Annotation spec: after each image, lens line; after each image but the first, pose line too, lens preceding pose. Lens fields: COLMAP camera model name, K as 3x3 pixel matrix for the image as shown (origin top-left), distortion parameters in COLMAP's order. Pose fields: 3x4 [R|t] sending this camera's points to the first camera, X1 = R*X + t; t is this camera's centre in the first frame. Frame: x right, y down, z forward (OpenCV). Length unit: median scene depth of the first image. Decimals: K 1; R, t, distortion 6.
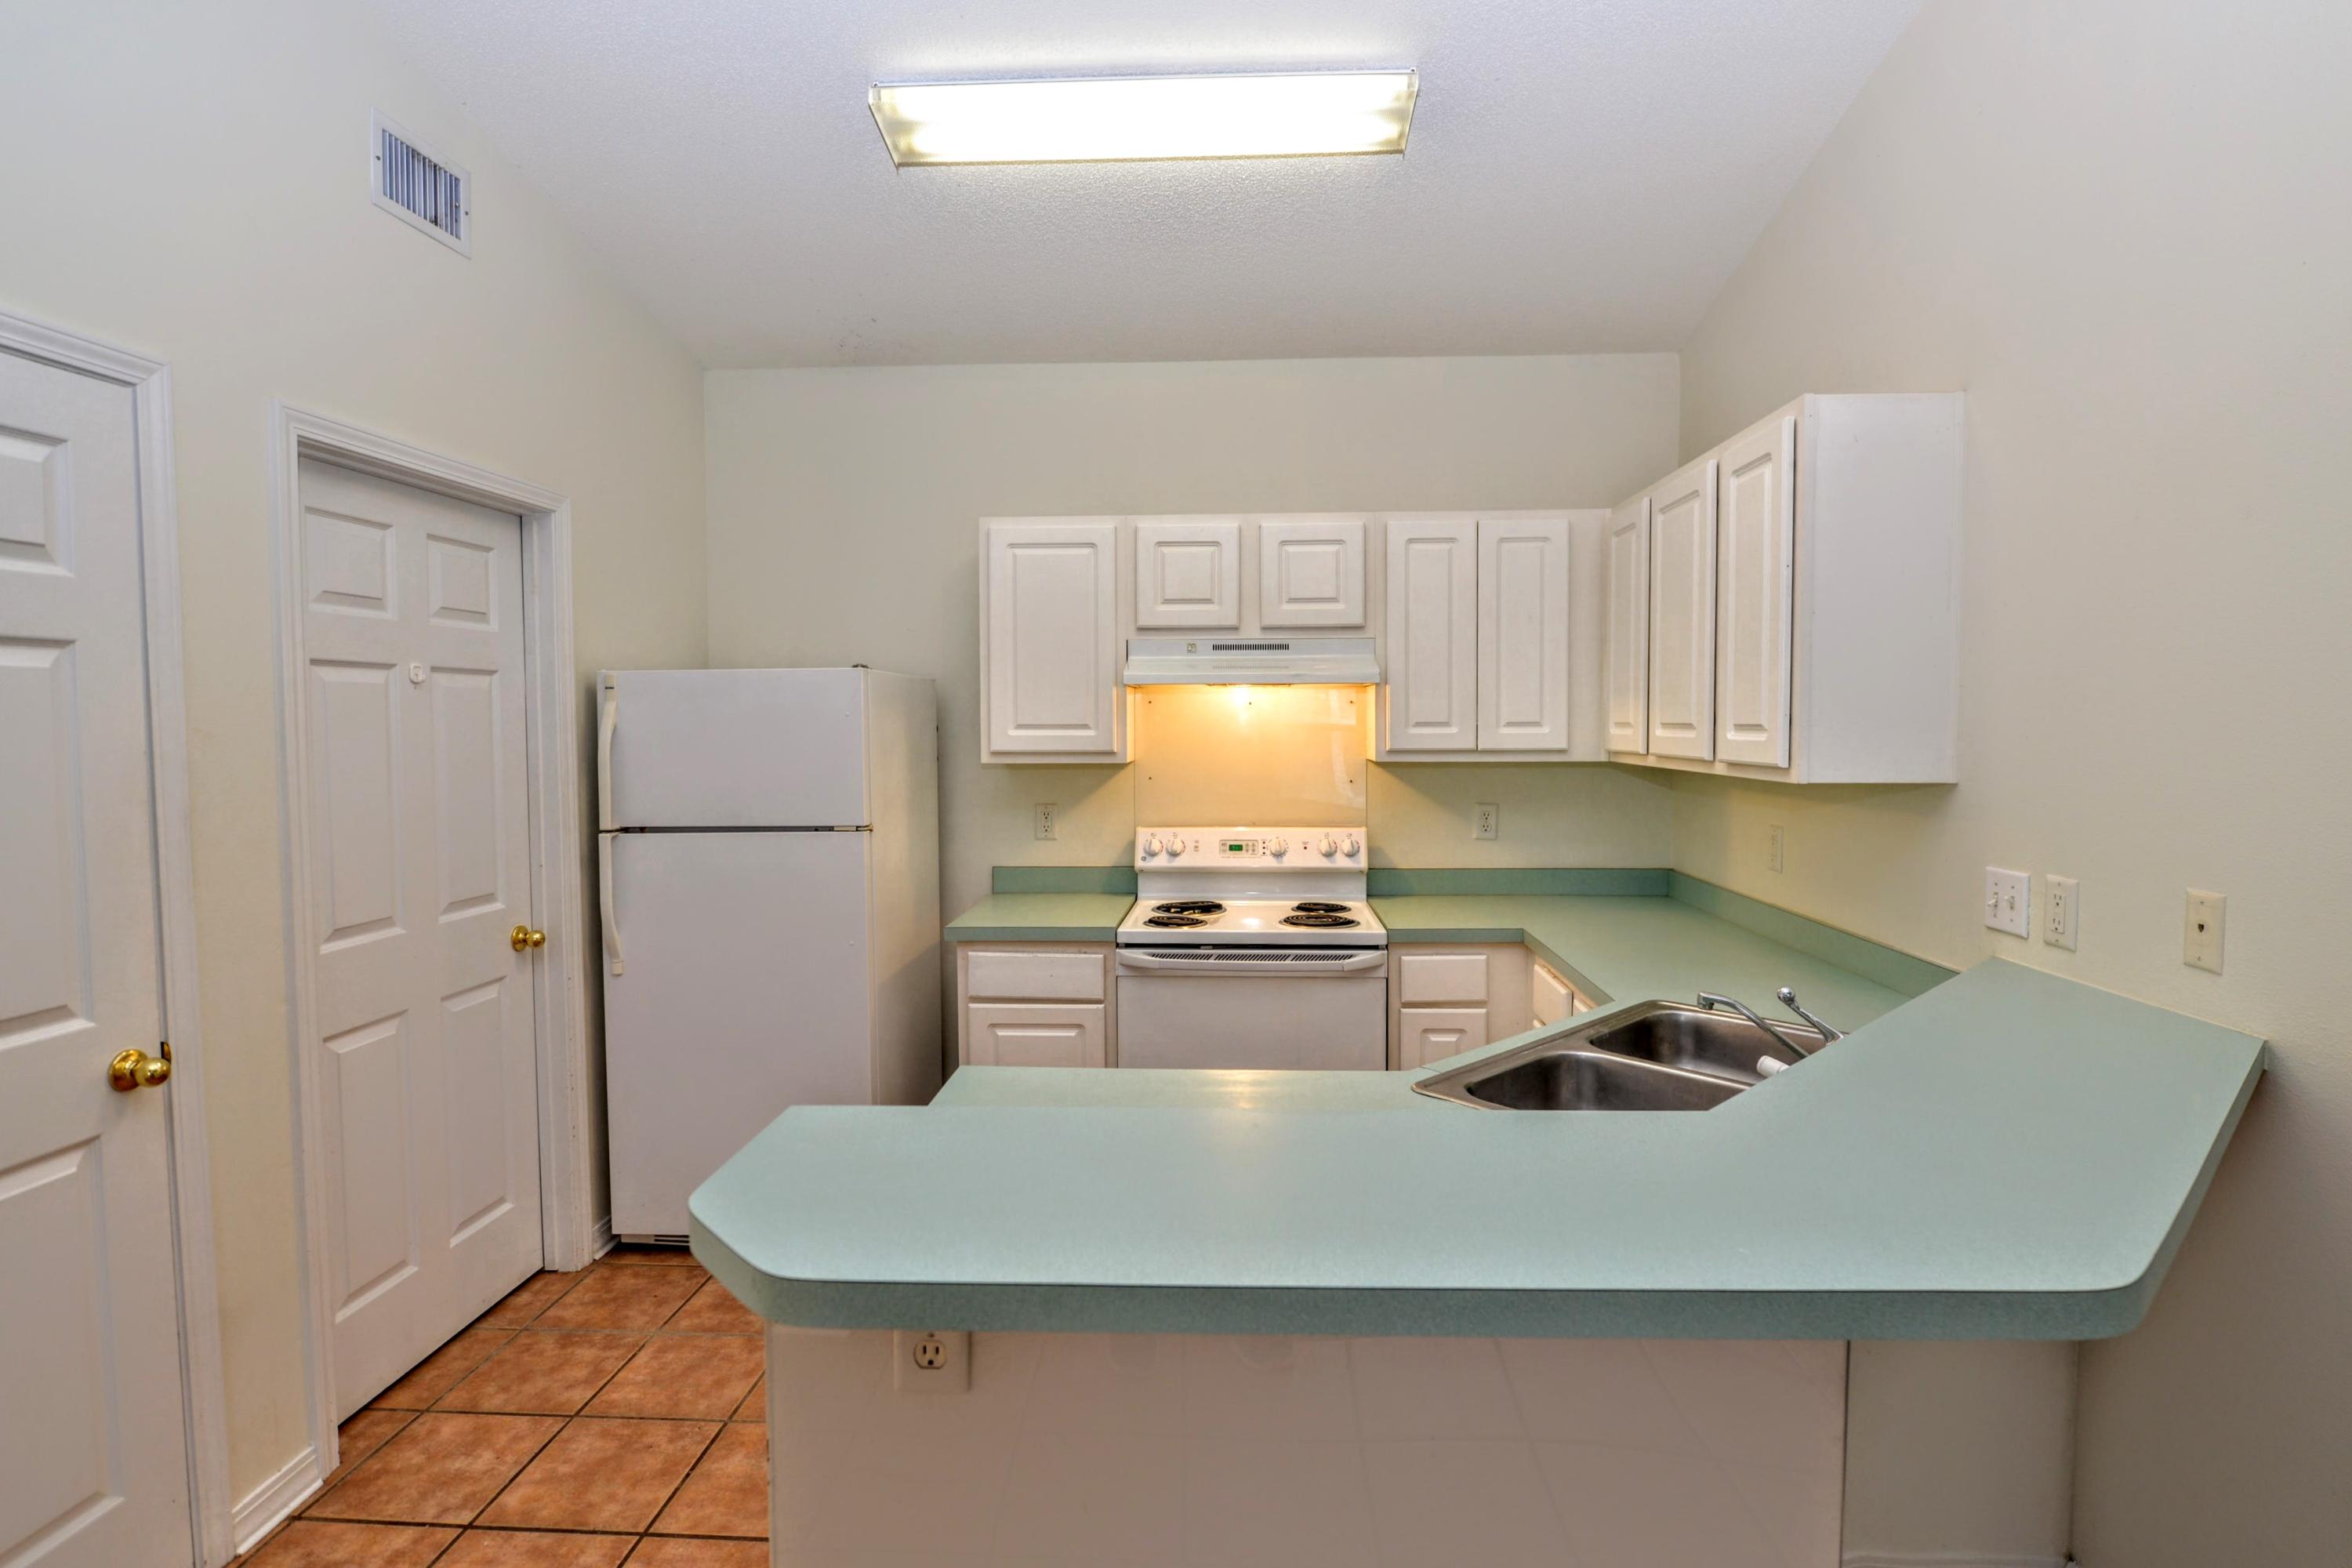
lens RADIAL K [[1127.8, 0, 1176.0], [0, 1127.8, 784.0], [0, 0, 1]] dist [-0.001013, -0.005326]
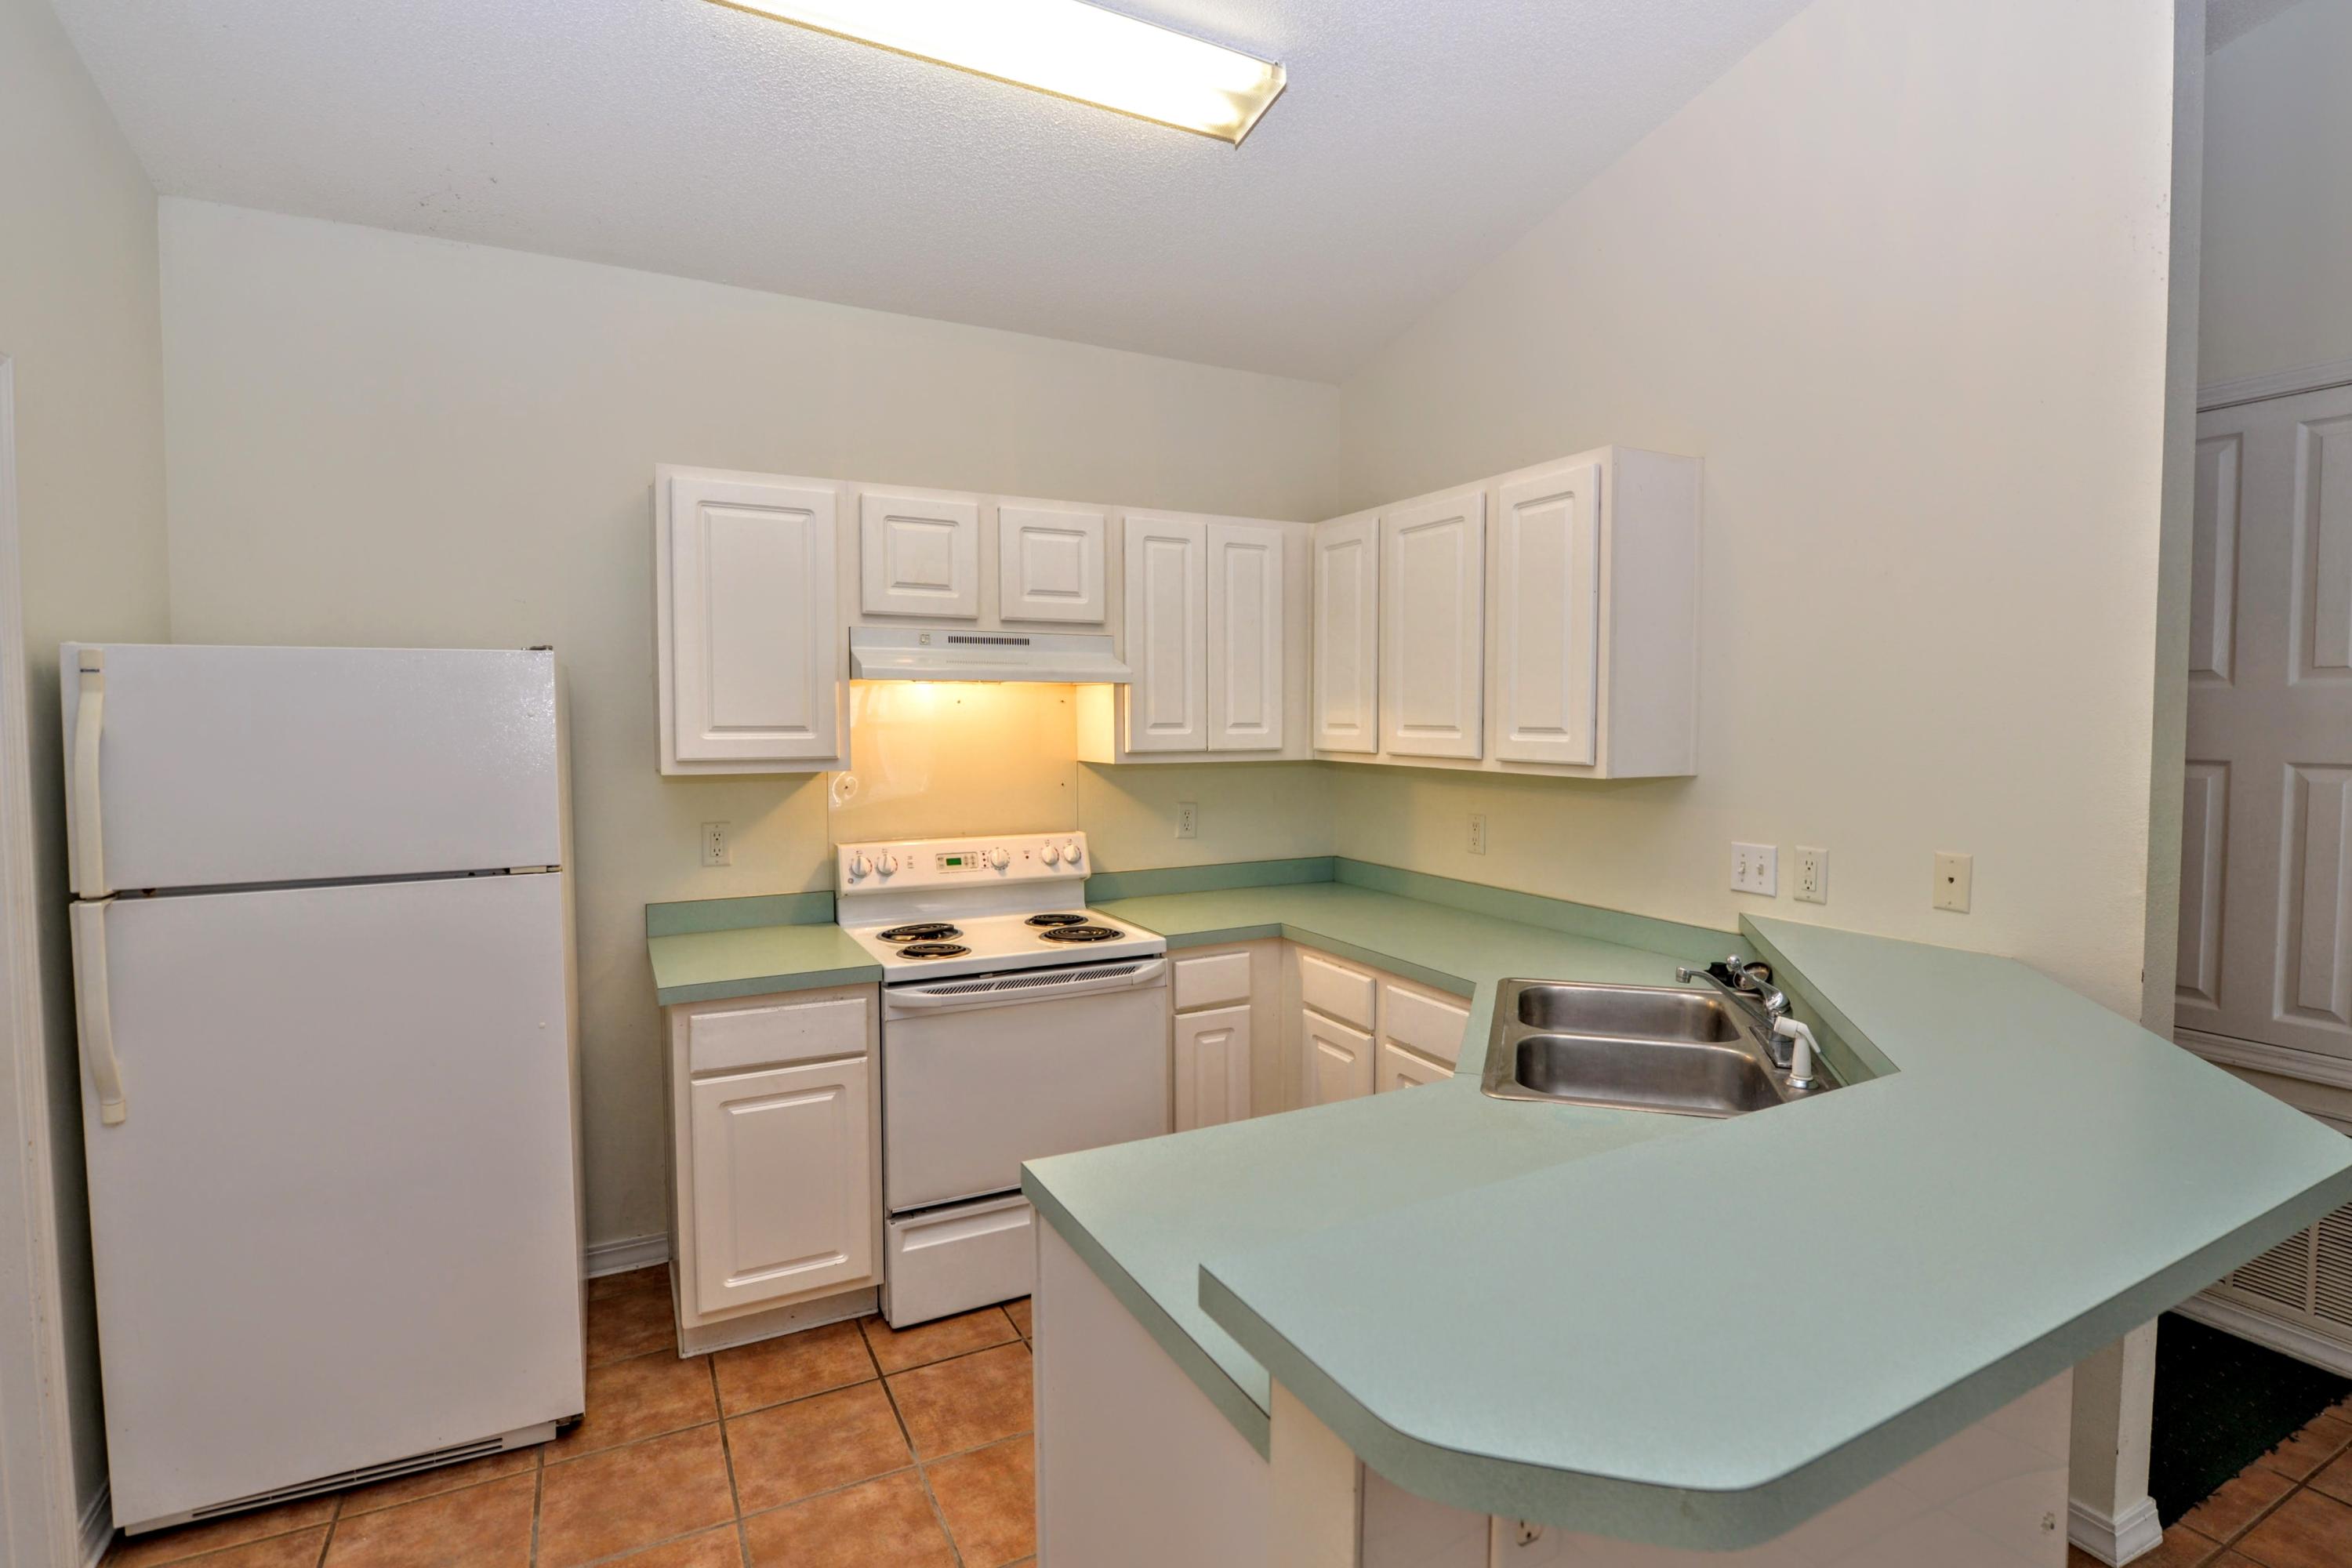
lens RADIAL K [[1127.8, 0, 1176.0], [0, 1127.8, 784.0], [0, 0, 1]] dist [-0.001013, -0.005326]
pose [[0.862121, -0.027658, 0.505947, -0.270481], [0.025361, 0.999613, 0.011431, -0.012650], [-0.506068, 0.002976, 0.862489, 0.141315]]
